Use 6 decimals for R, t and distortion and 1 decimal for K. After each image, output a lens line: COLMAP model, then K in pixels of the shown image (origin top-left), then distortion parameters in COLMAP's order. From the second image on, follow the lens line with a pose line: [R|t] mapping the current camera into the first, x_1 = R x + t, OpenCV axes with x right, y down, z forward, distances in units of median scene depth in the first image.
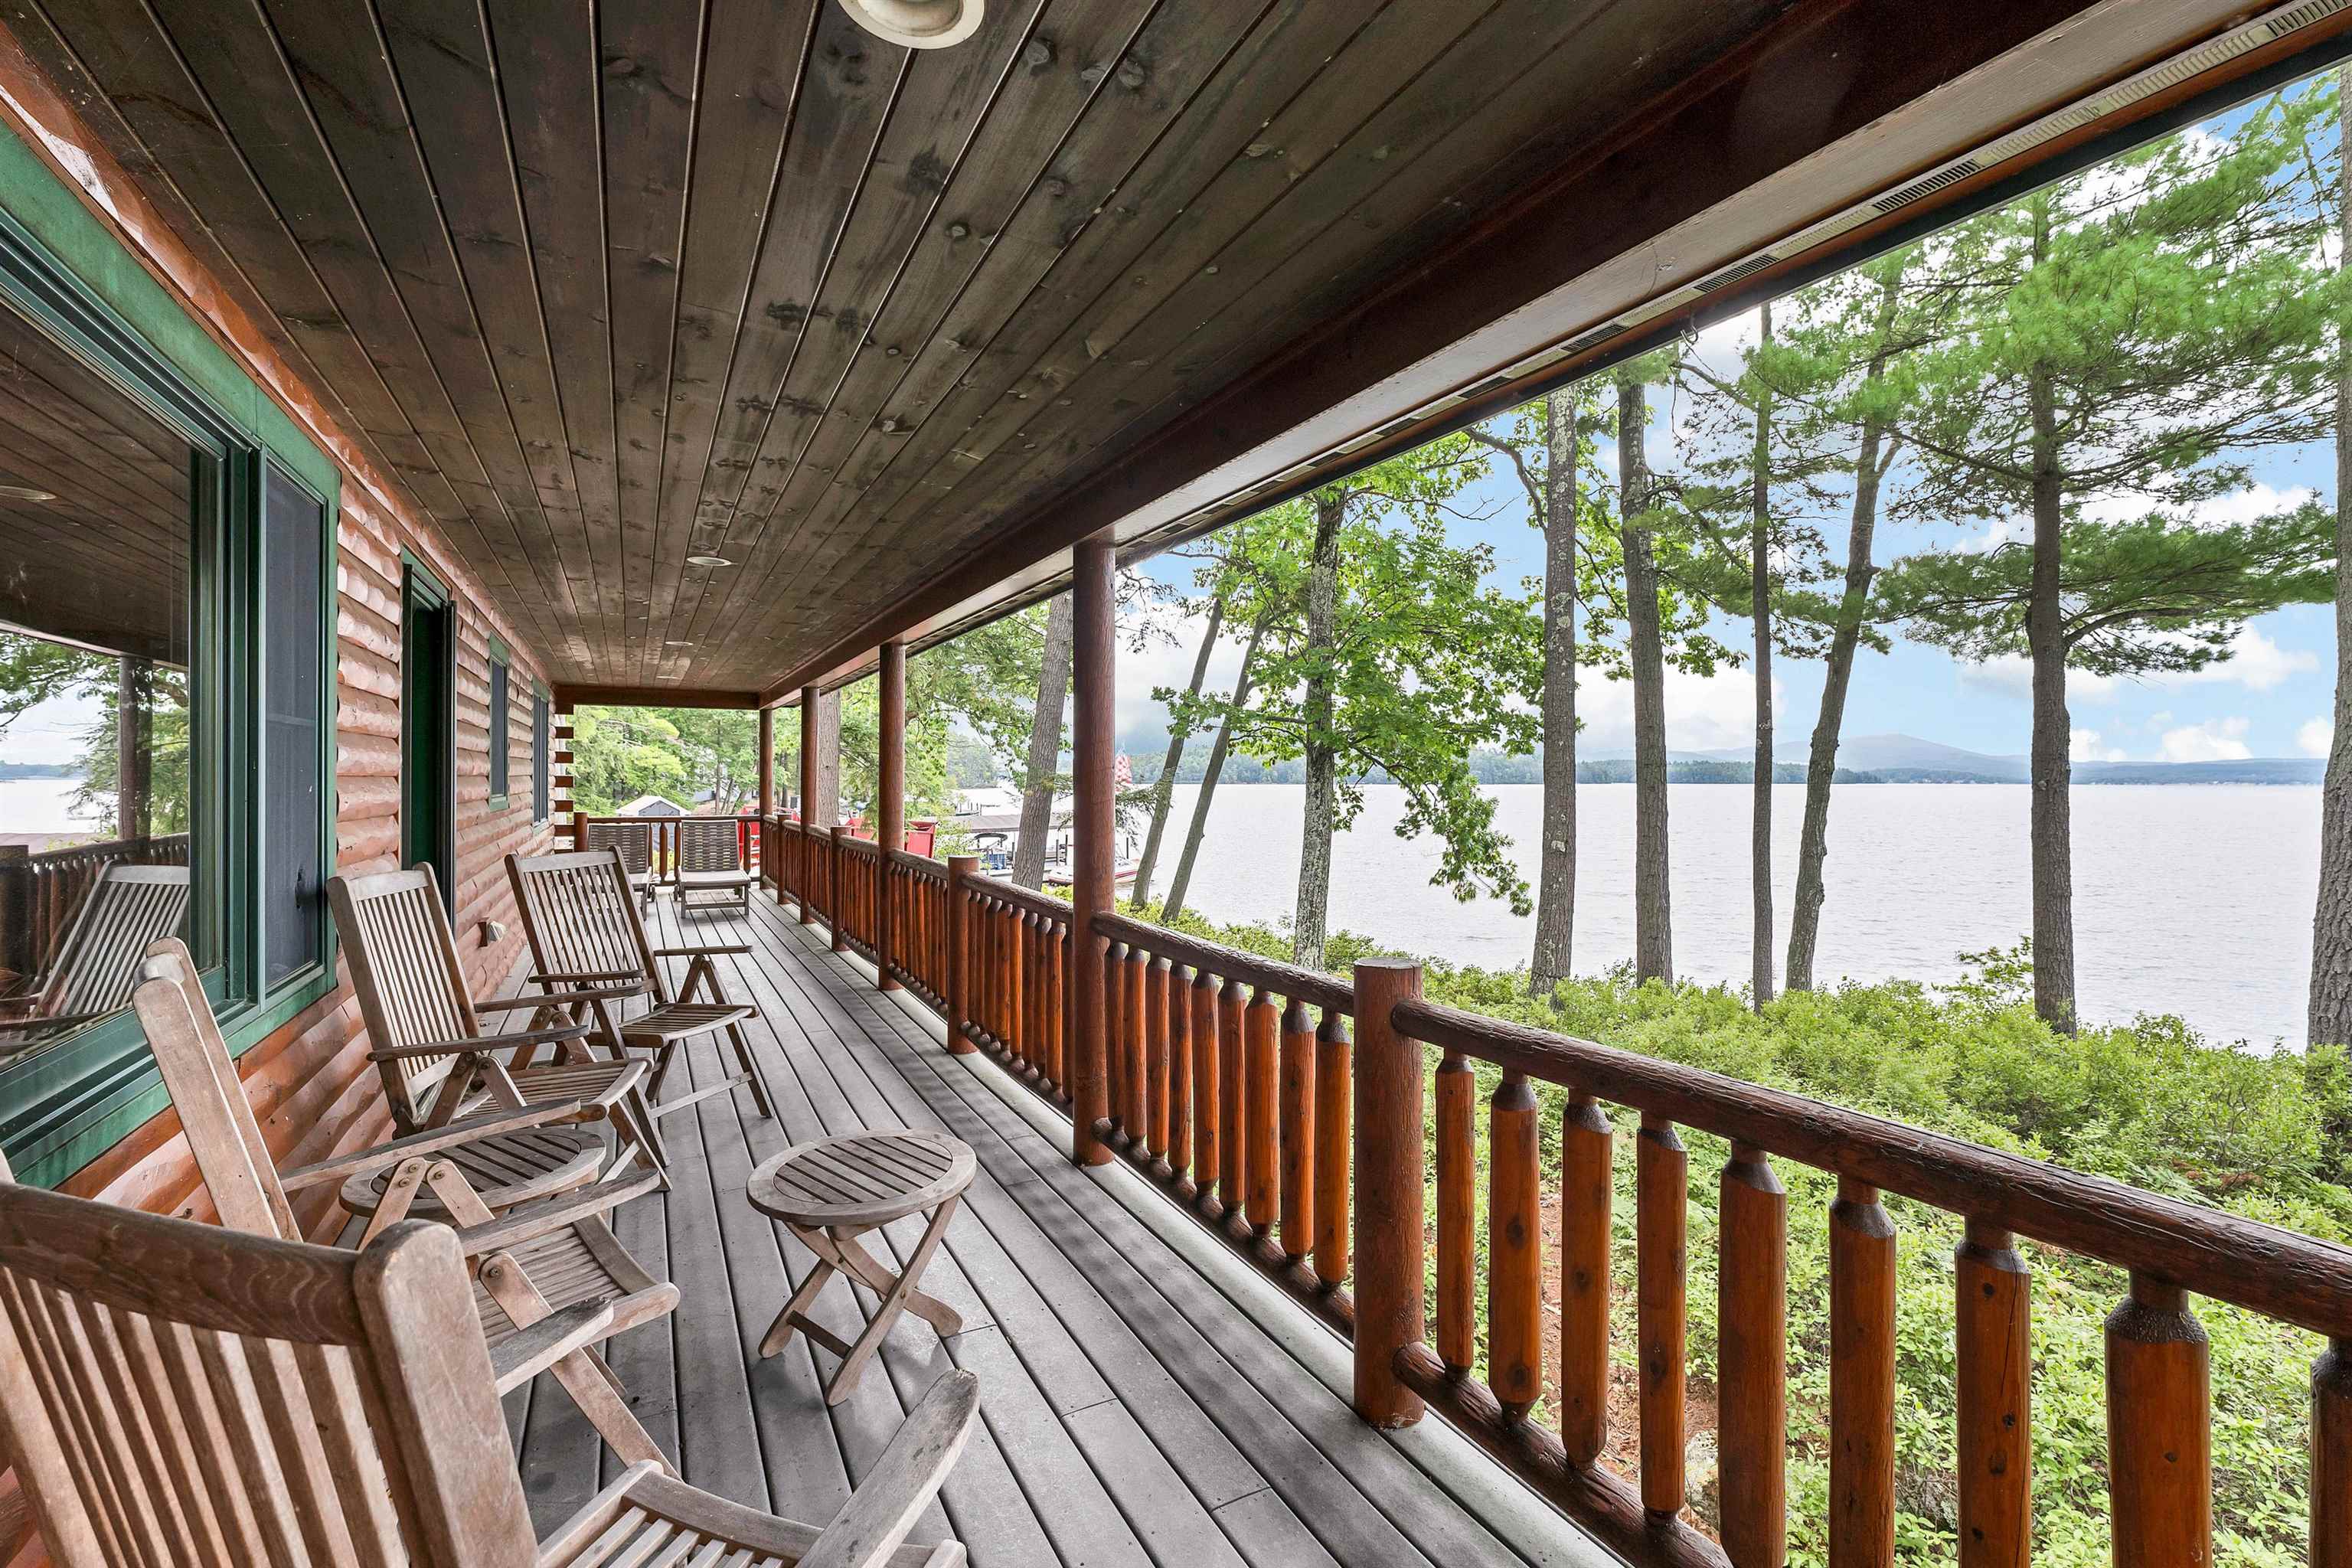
lens RADIAL K [[1033.1, 0, 1200.3], [0, 1033.1, 775.6], [0, 0, 1]] dist [0.000709, -0.000168]
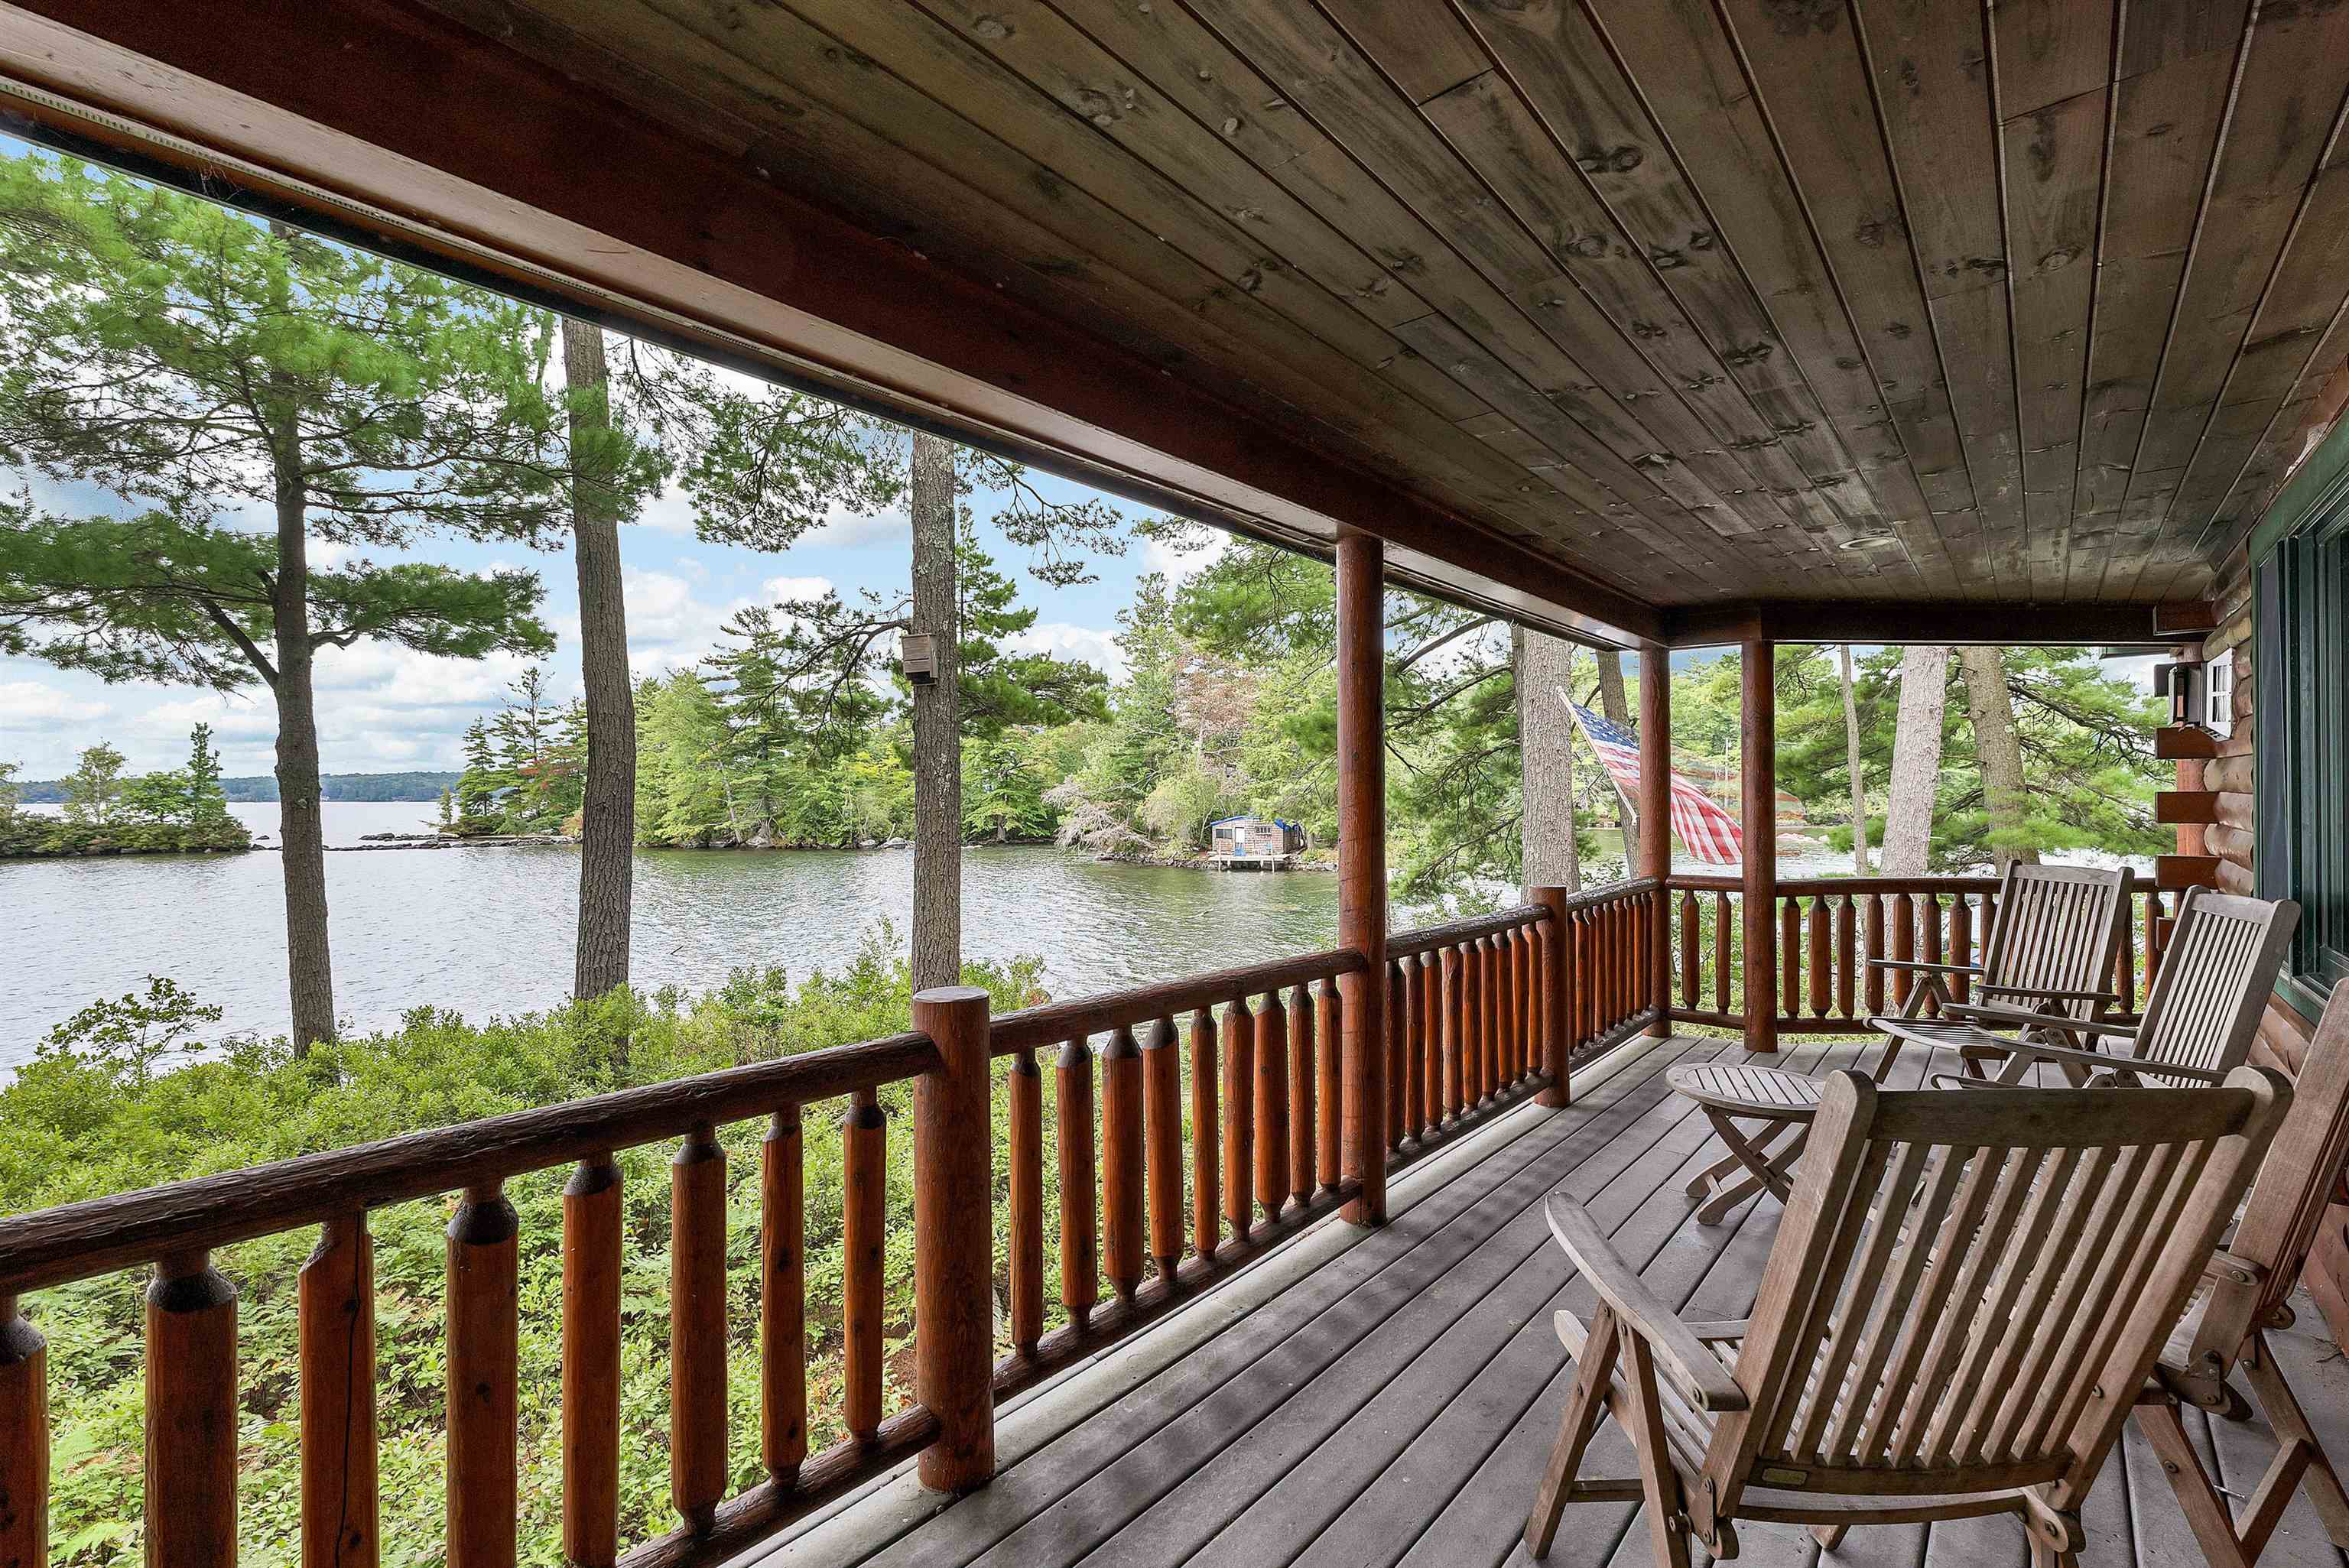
lens RADIAL K [[993.2, 0, 1174.5], [0, 993.2, 784.0], [0, 0, 1]] dist [0.002385, 0.000120]
pose [[-0.339385, 0.010817, 0.940585, -0.141932], [0.000397, 0.999935, -0.011356, 0.000155], [-0.940647, -0.003481, -0.339367, 0.237274]]
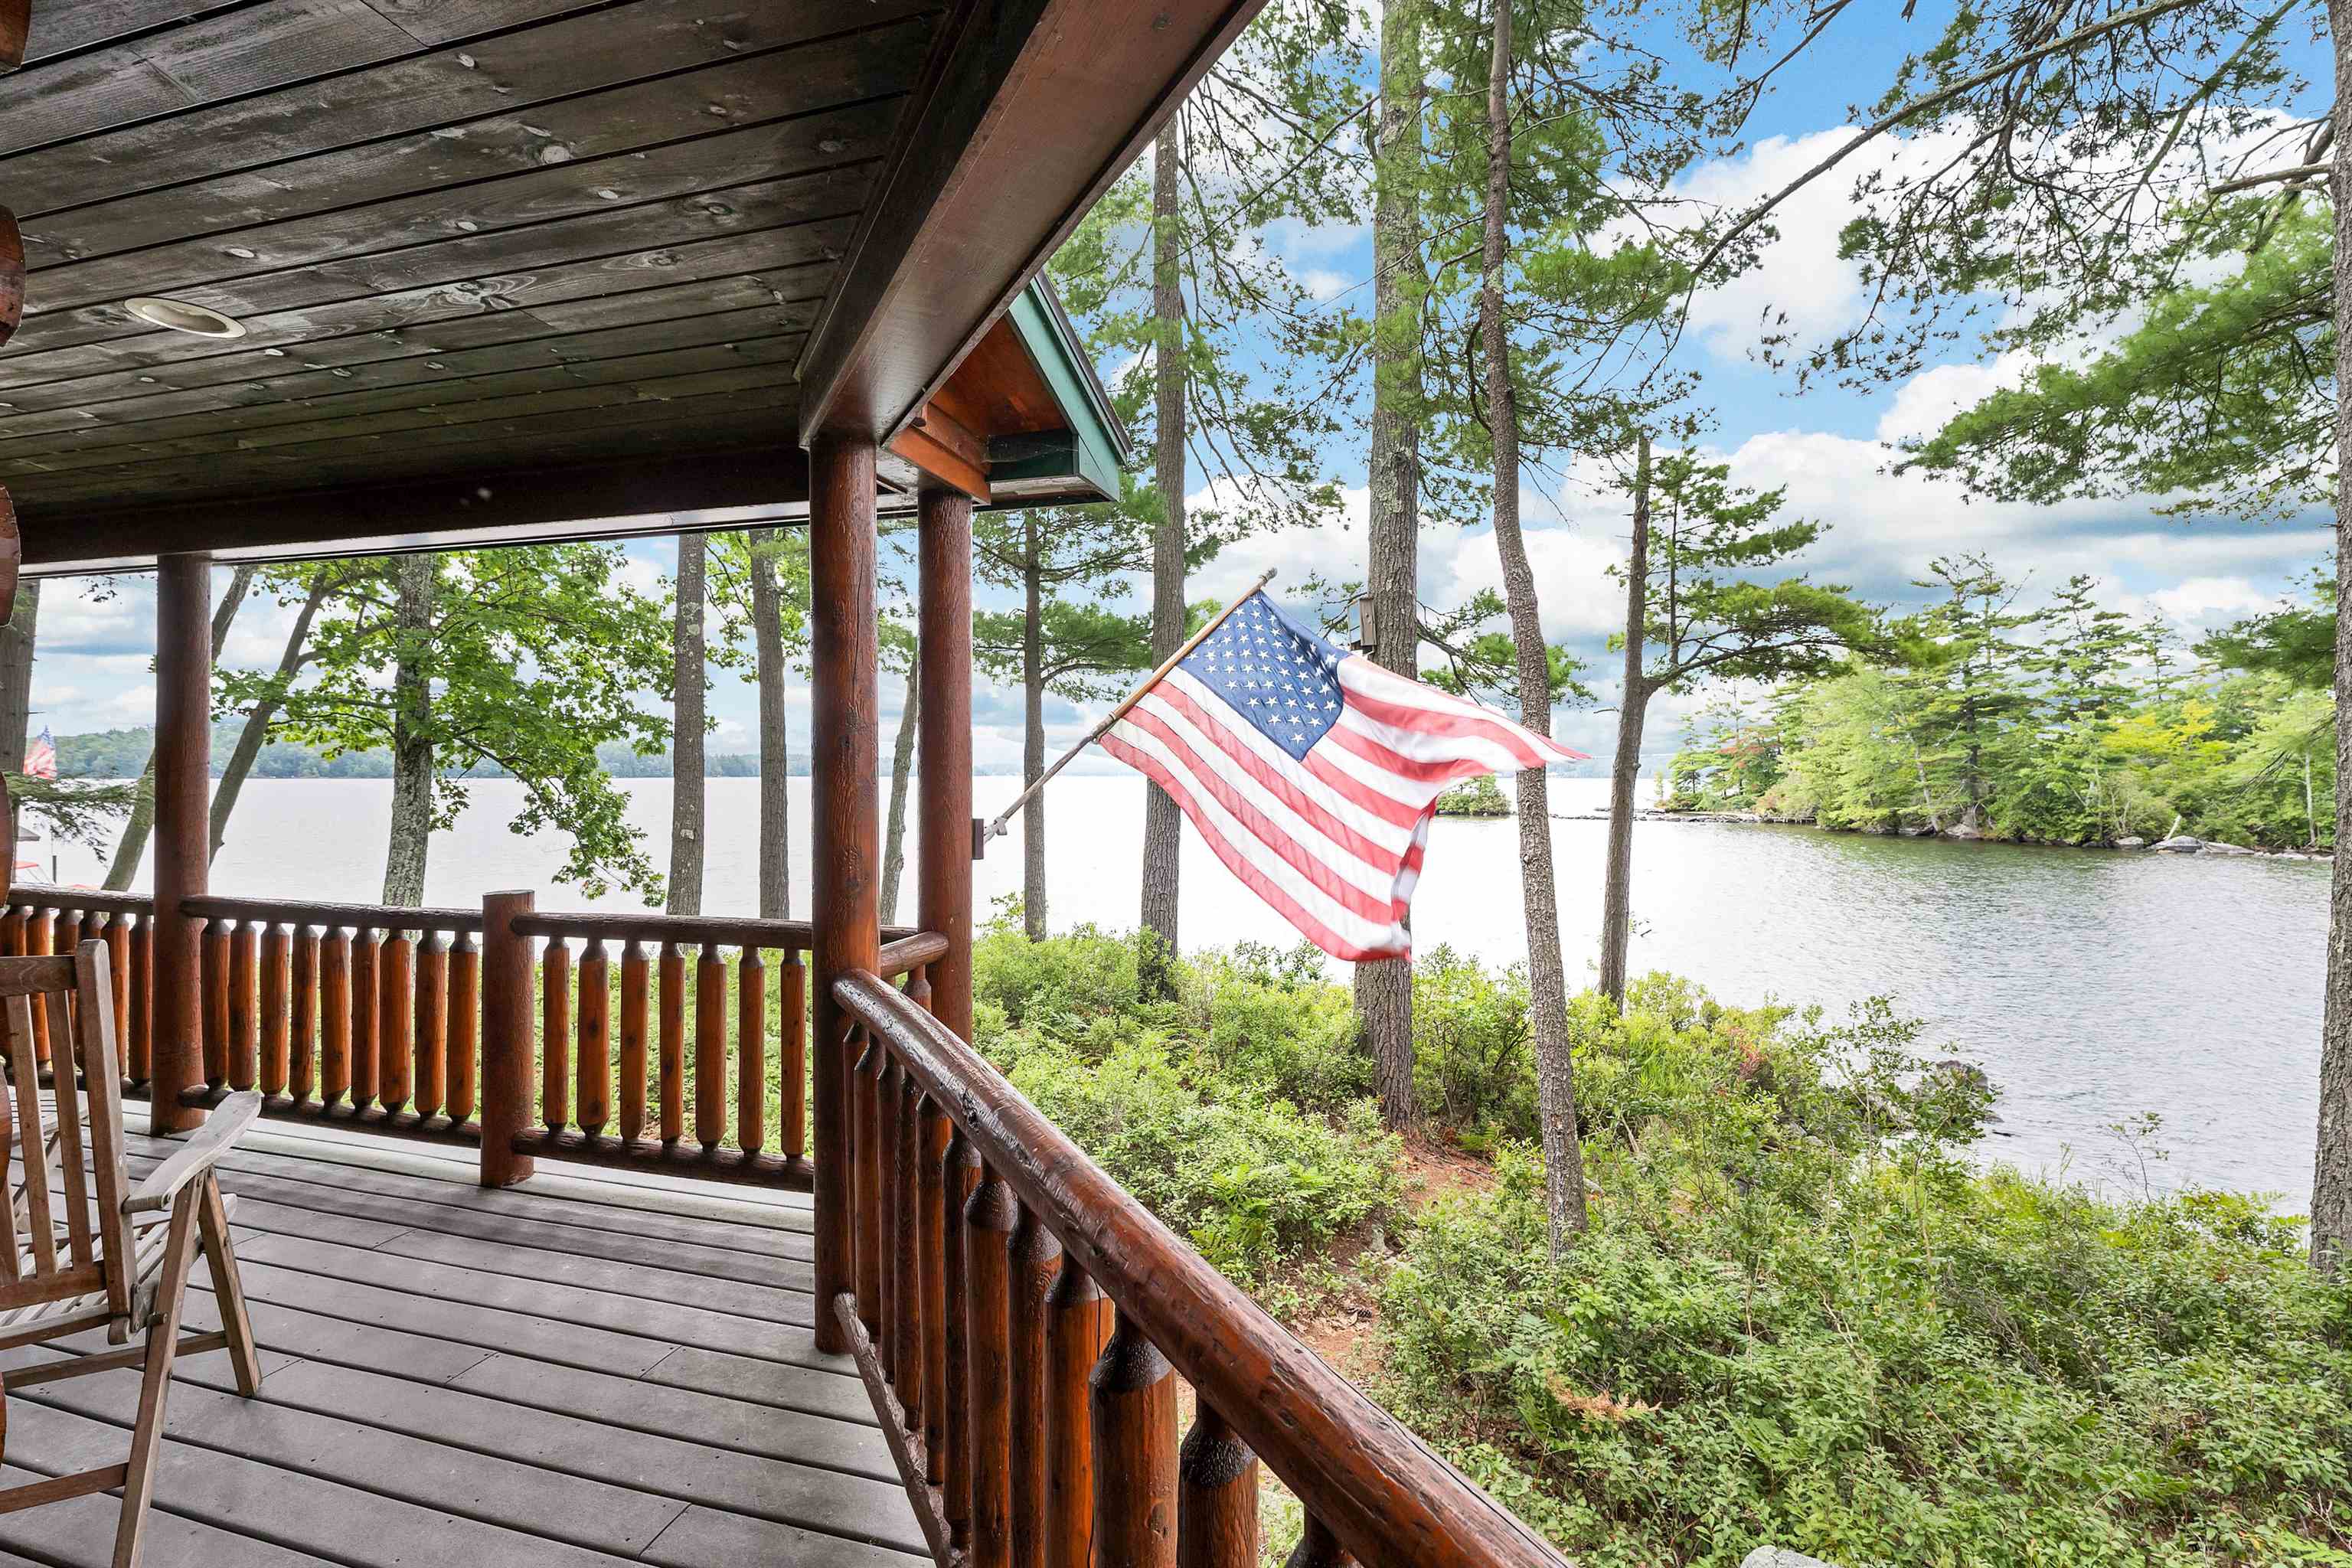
lens RADIAL K [[988.6, 0, 1166.9], [0, 988.6, 771.2], [0, 0, 1]] dist [0.003741, 0.000070]
pose [[0.716206, 0.003668, 0.697880, -0.018734], [-0.004850, 0.999988, -0.000279, -0.000791], [-0.697873, -0.003185, 0.716215, -0.094667]]
